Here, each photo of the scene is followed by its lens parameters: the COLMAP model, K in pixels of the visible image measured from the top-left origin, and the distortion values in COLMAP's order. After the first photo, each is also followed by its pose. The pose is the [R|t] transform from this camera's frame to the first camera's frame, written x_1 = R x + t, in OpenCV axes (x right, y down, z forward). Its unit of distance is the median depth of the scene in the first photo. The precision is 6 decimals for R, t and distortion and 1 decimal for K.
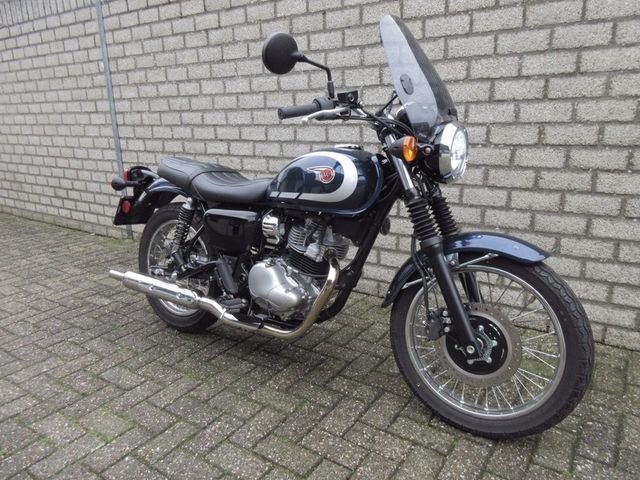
lens RADIAL K [[478.1, 0, 318.9], [0, 478.1, 238.9], [0, 0, 1]] dist [0.007938, -0.010892]
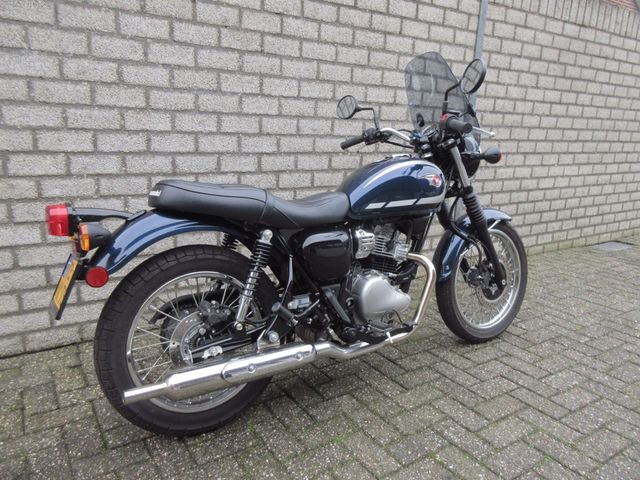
lens RADIAL K [[478.1, 0, 322.1], [0, 478.1, 238.8], [0, 0, 1]] dist [0.007938, -0.010892]
pose [[0.377543, -0.178820, 0.908562, -0.968976], [0.190616, 0.975172, 0.112721, -0.147540], [-0.906161, 0.130629, 0.402255, 0.658277]]
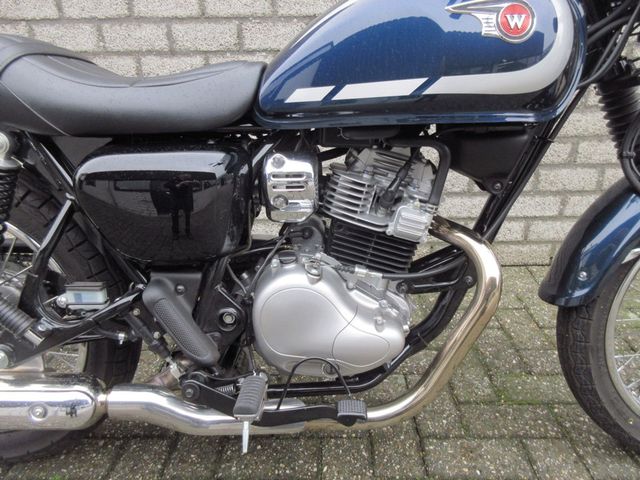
lens RADIAL K [[478.1, 0, 323.5], [0, 478.1, 240.5], [0, 0, 1]] dist [0.007938, -0.010892]
pose [[0.834367, -0.207994, 0.510461, -0.279872], [0.136135, 0.975144, 0.174818, -0.041840], [-0.534134, -0.076371, 0.841943, 0.614789]]
